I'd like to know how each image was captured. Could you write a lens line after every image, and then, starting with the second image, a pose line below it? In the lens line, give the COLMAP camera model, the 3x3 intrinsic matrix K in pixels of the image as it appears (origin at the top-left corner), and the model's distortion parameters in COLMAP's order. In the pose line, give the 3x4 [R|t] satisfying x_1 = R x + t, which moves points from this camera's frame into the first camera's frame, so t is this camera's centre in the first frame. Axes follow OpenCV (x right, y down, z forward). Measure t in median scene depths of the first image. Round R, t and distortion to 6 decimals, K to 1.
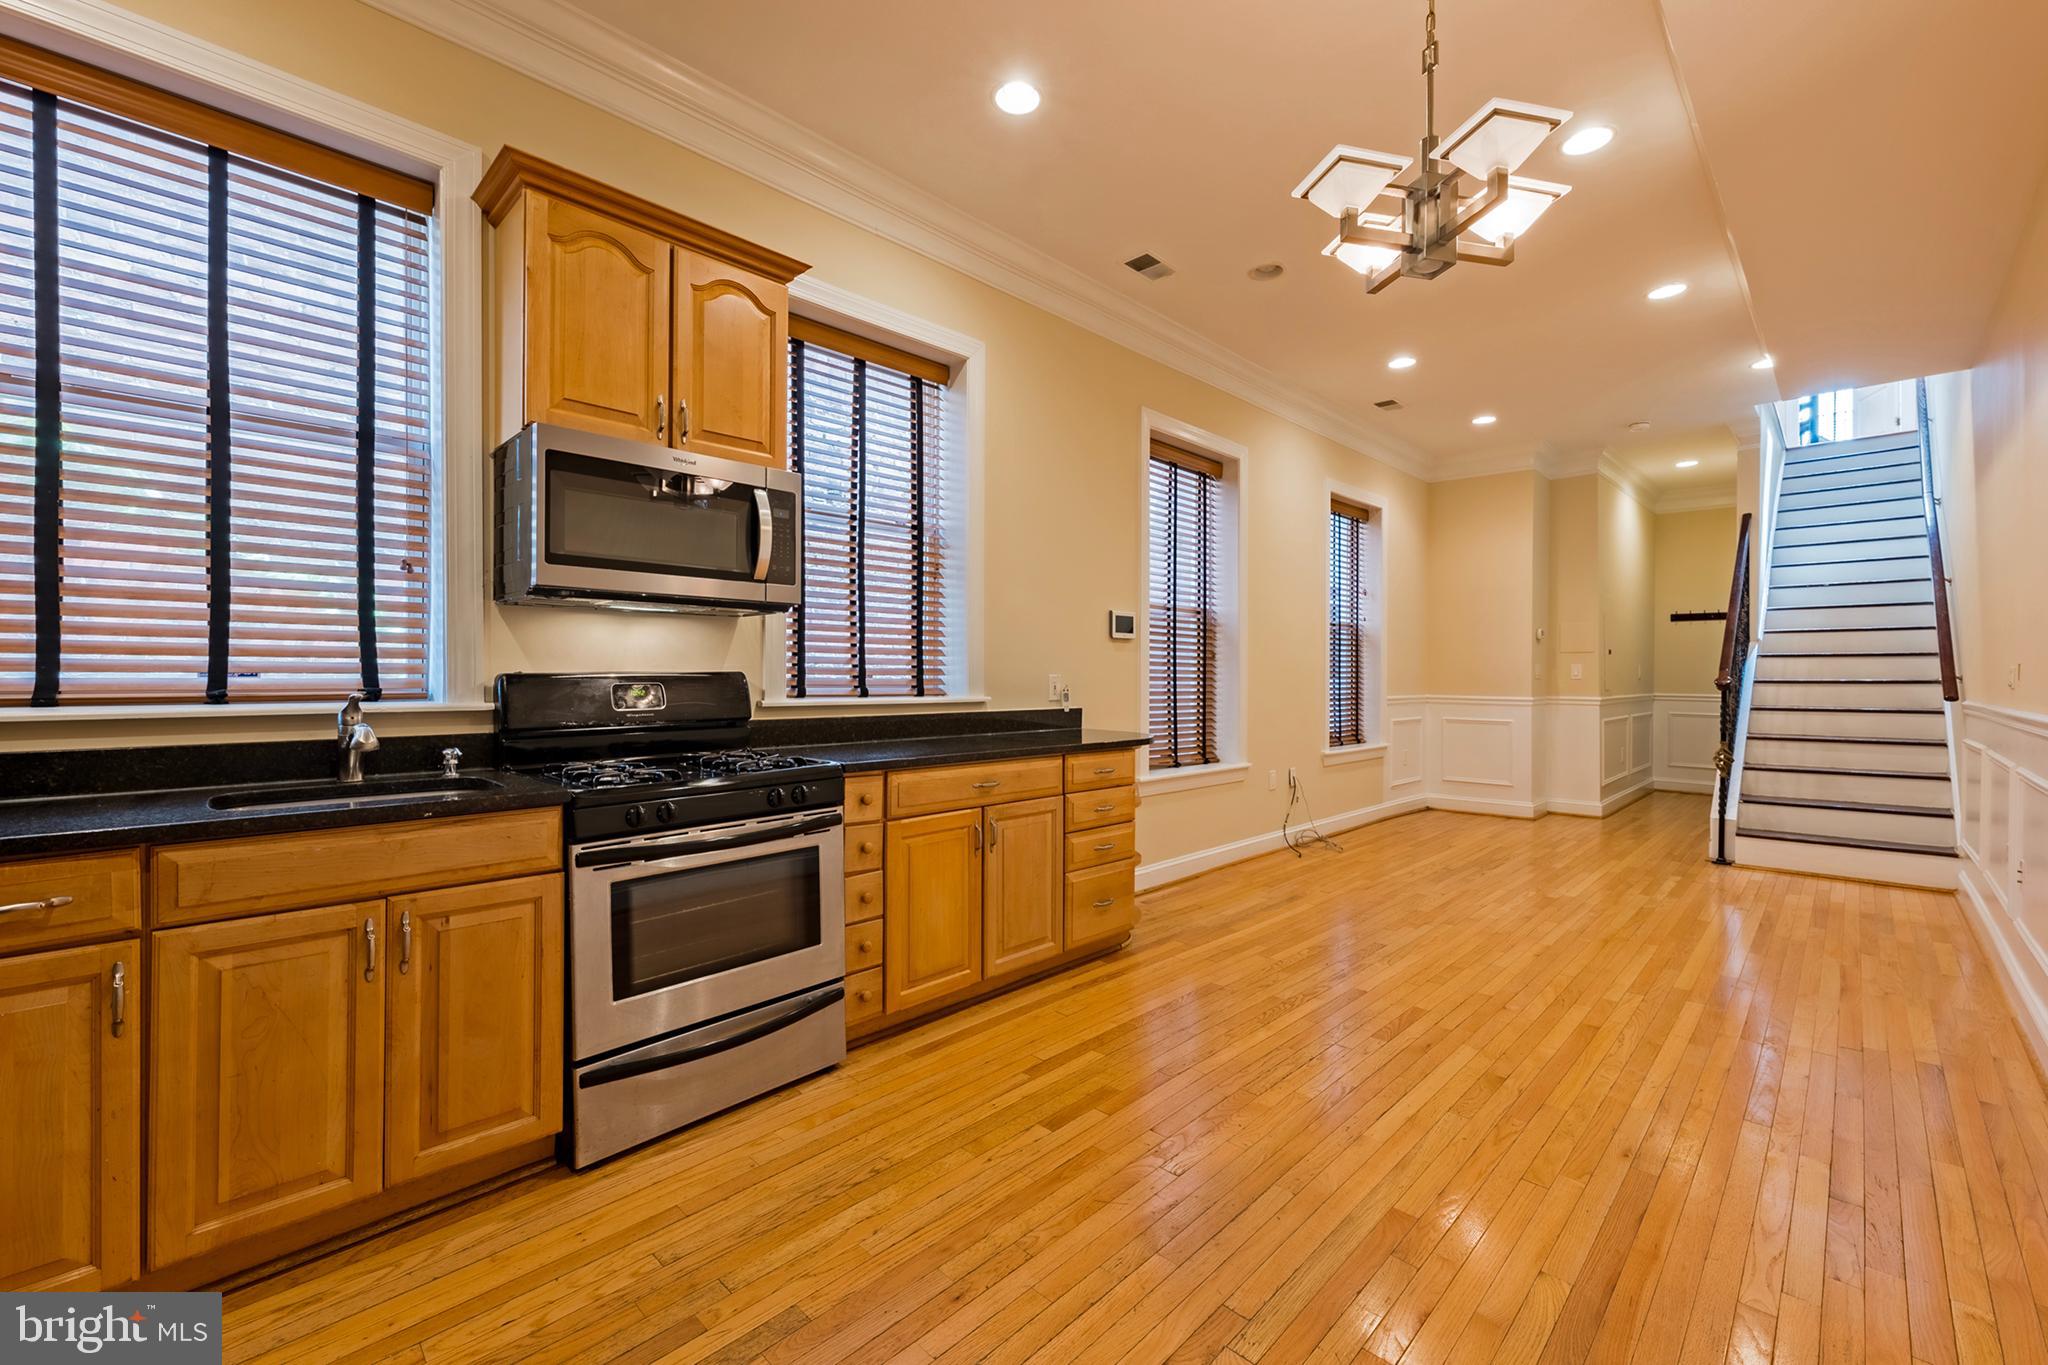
lens RADIAL K [[833.8, 0, 1039.4], [0, 833.8, 679.1], [0, 0, 1]] dist [0.001739, -0.000373]
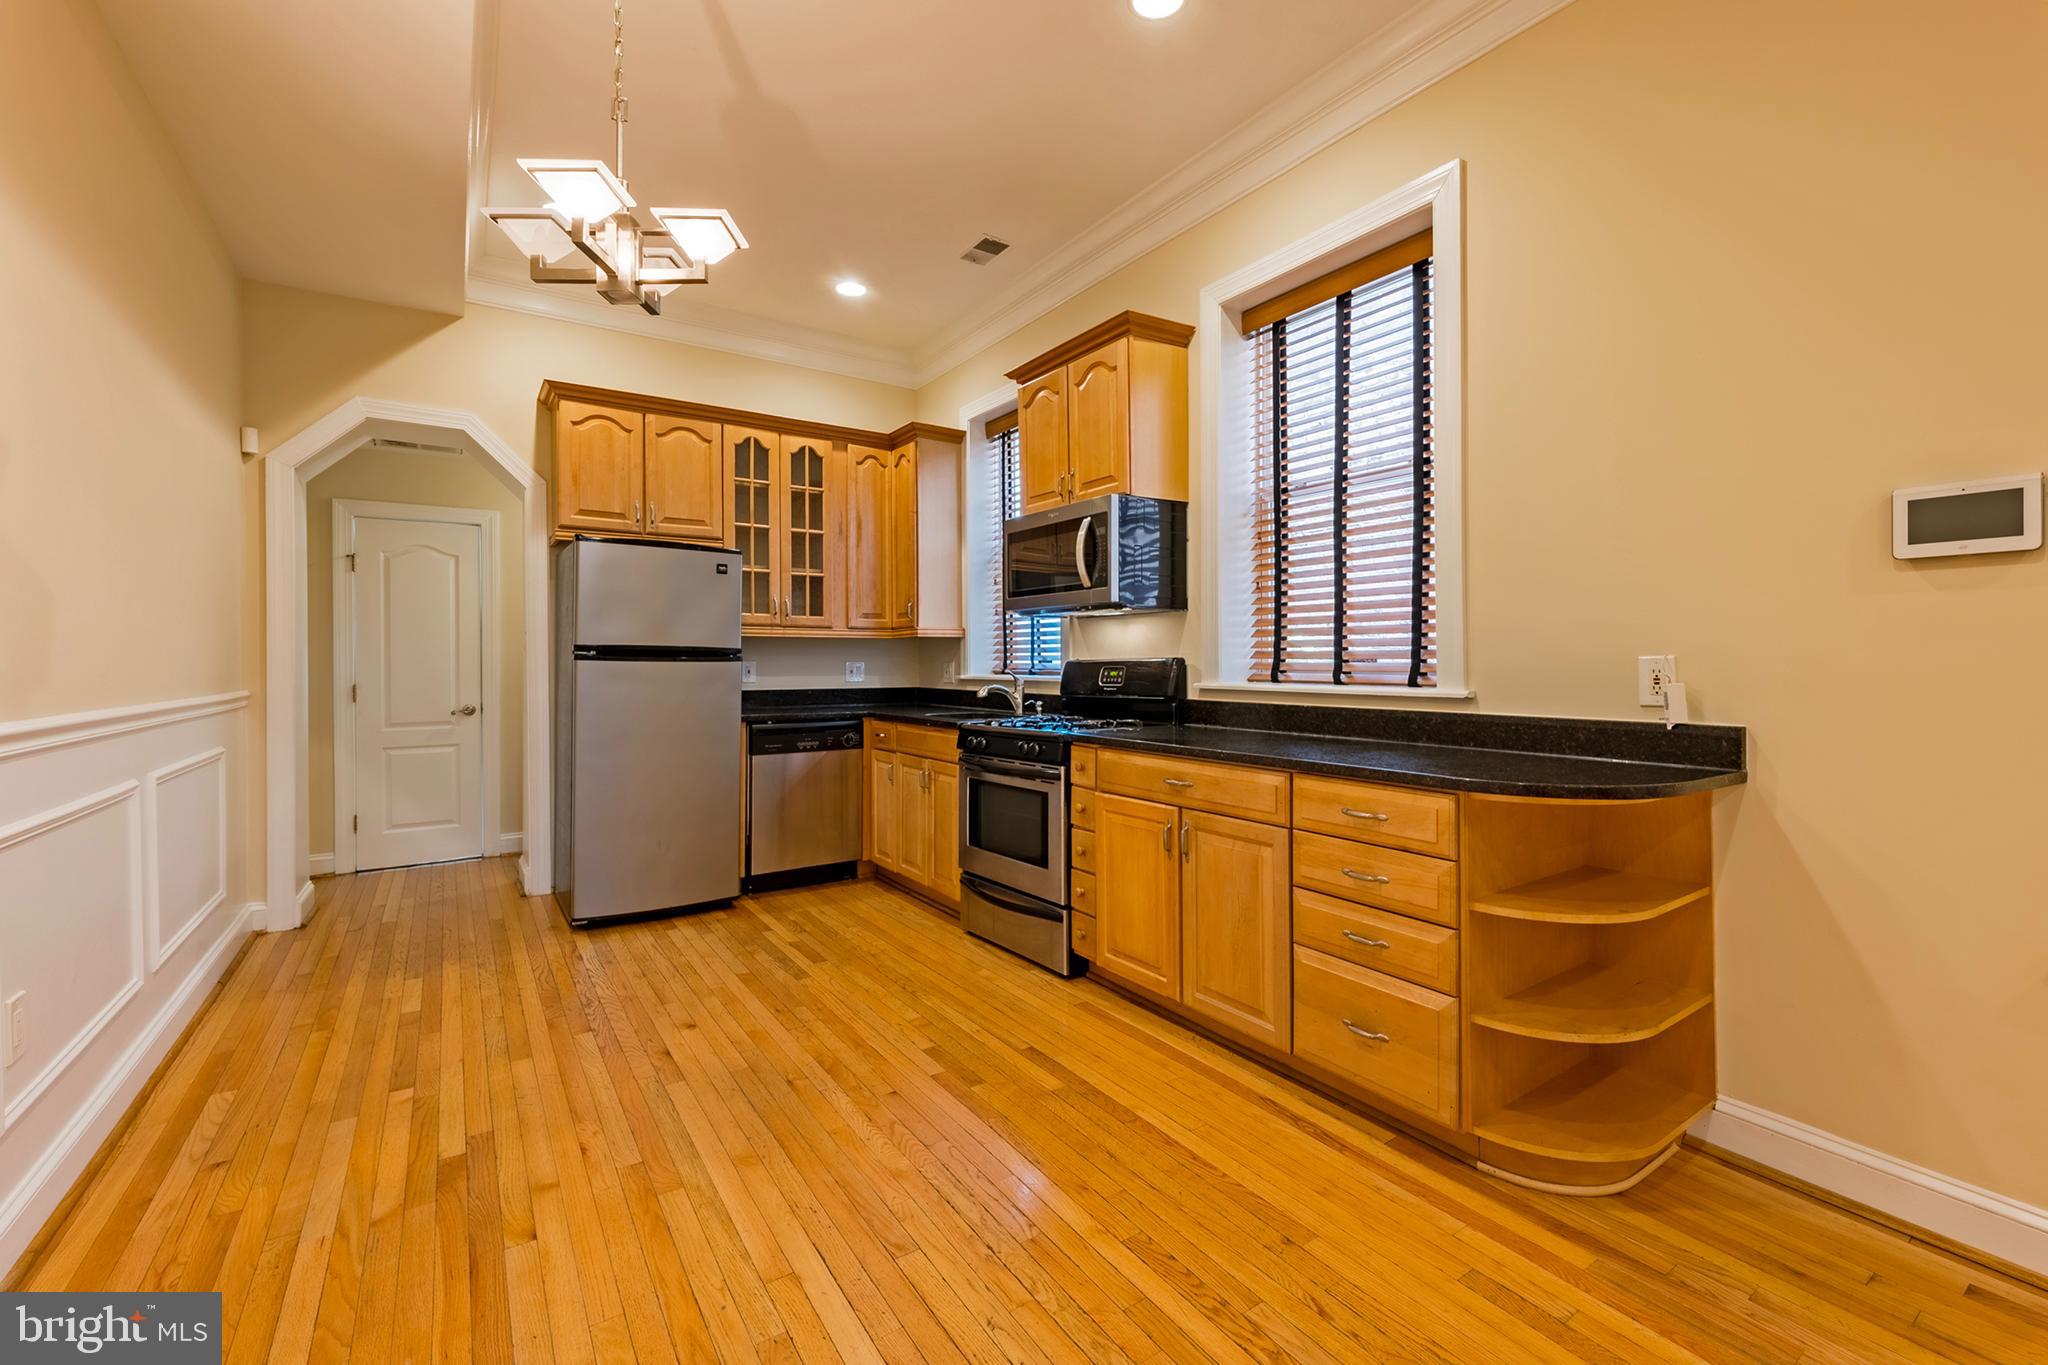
lens RADIAL K [[833.8, 0, 1016.7], [0, 833.8, 666.6], [0, 0, 1]] dist [0.001739, -0.000373]
pose [[-0.197836, 0.004077, -0.980227, 0.791555], [-0.001345, 0.999989, 0.004431, -0.001044], [0.980234, 0.002195, -0.197828, 0.948909]]
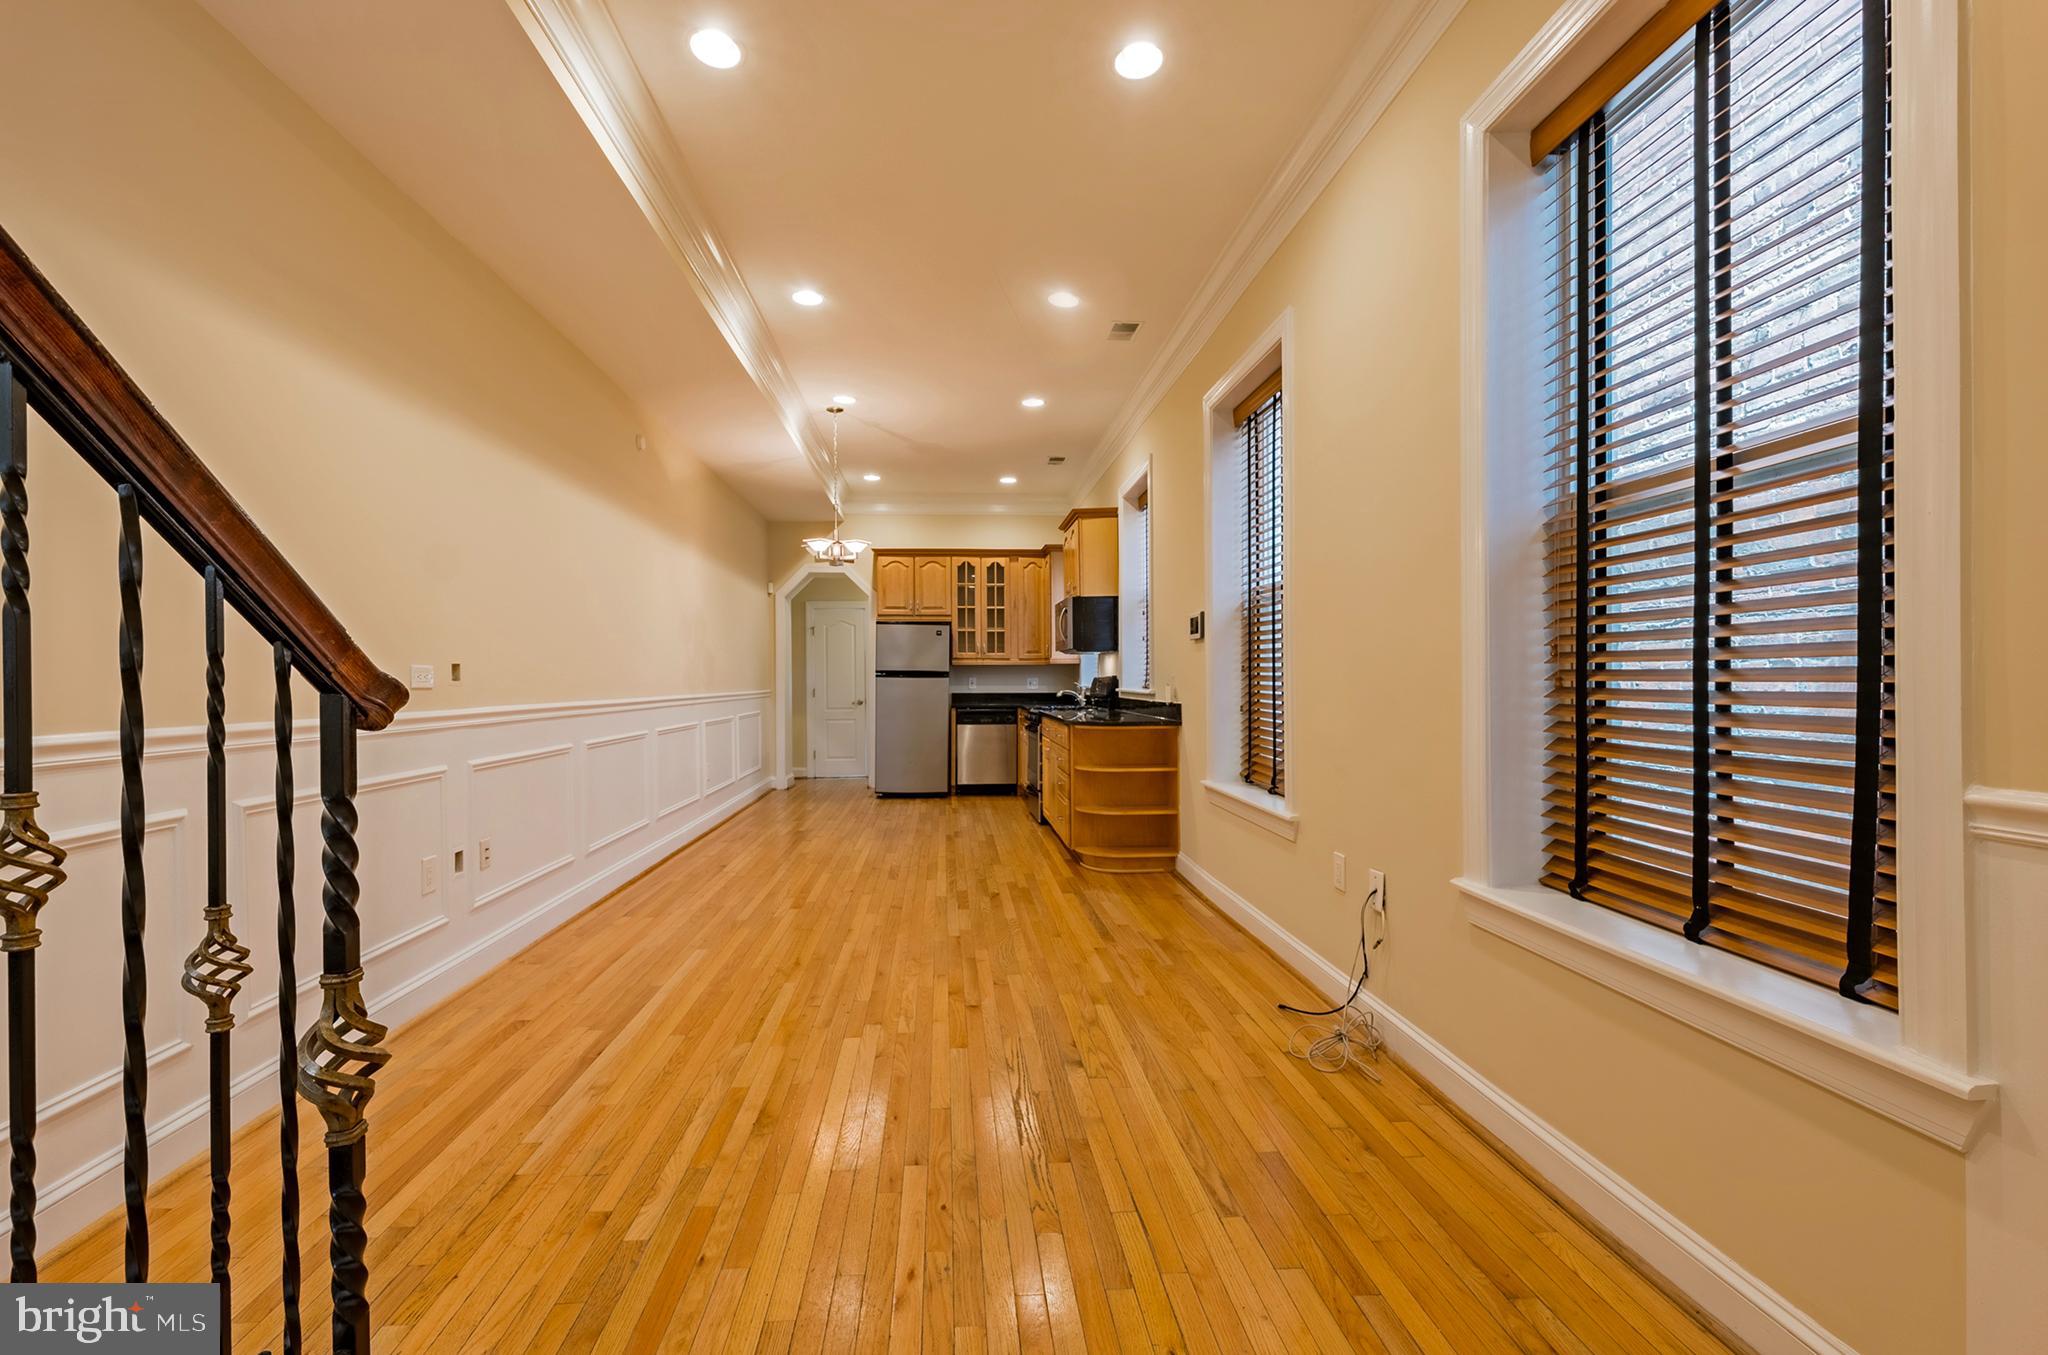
lens RADIAL K [[850.6, 0, 1012.7], [0, 850.6, 683.0], [0, 0, 1]] dist [-0.003982, -0.000033]
pose [[-0.656907, 0.003404, -0.753964, 1.500393], [-0.001405, 0.999983, 0.005738, -0.001520], [0.753970, 0.004828, -0.656891, 2.188099]]
